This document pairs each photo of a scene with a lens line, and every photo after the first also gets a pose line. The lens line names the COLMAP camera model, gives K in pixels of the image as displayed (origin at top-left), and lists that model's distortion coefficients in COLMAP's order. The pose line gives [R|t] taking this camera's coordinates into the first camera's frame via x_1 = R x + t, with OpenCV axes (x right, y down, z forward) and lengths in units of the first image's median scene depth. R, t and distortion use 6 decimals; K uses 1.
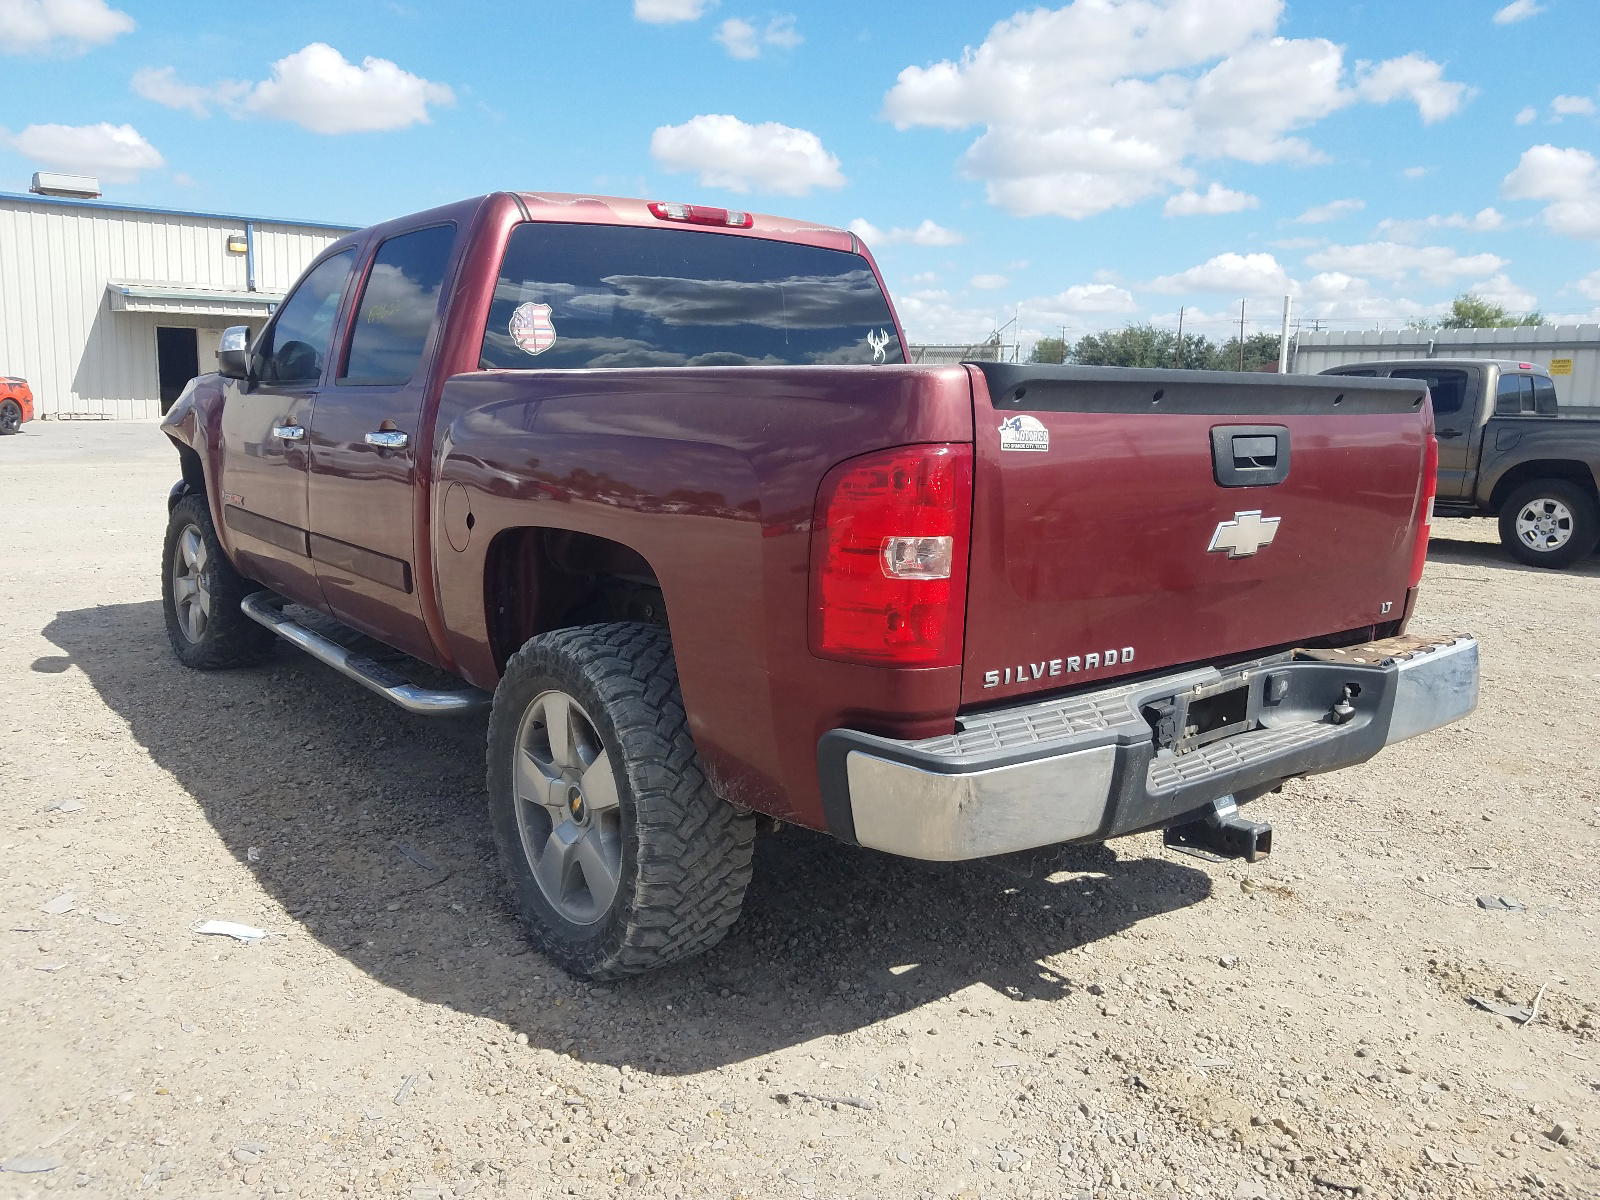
lens RADIAL K [[1253.9, 0, 805.6], [0, 1253.9, 601.2], [0, 0, 1]] dist [0.005242, -0.001159]
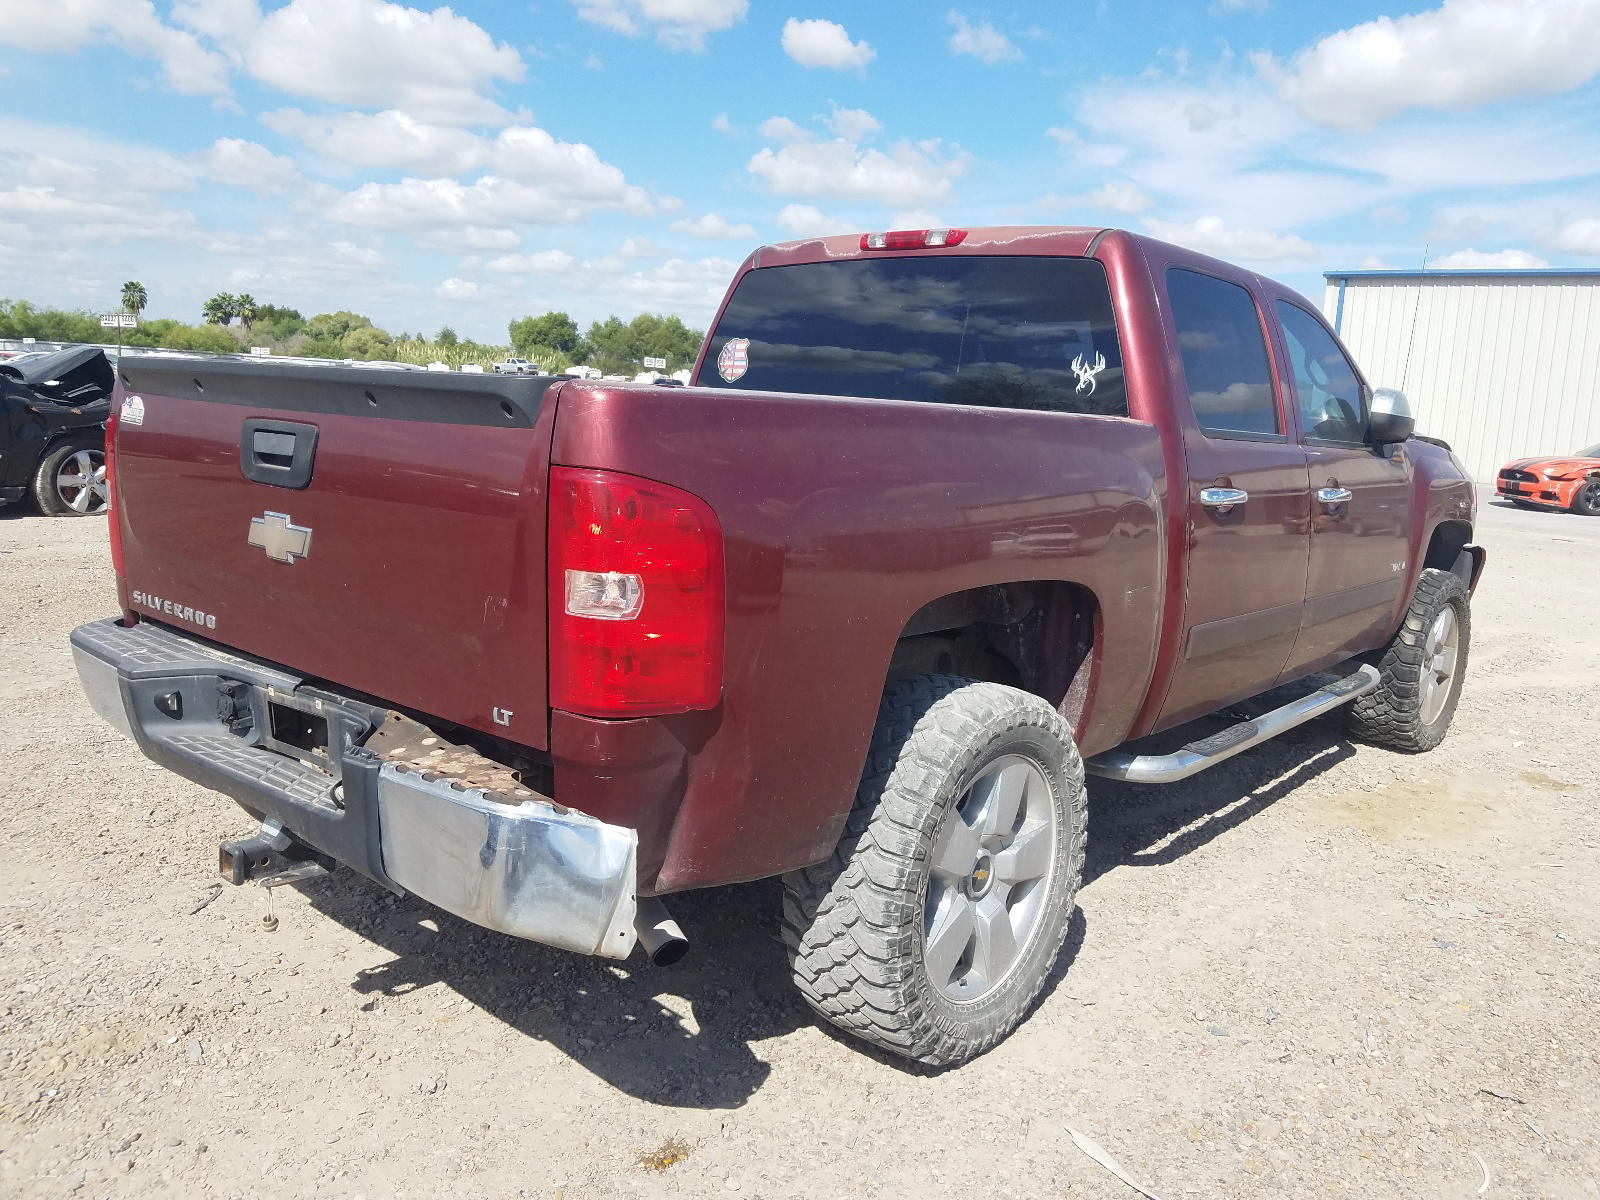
lens RADIAL K [[1253.9, 0, 805.6], [0, 1253.9, 601.2], [0, 0, 1]] dist [0.005242, -0.001159]
pose [[0.217535, 0.150958, -0.964308, 1.101745], [-0.217478, 0.970627, 0.102887, -0.154881], [0.951515, 0.187335, 0.243976, 0.946946]]
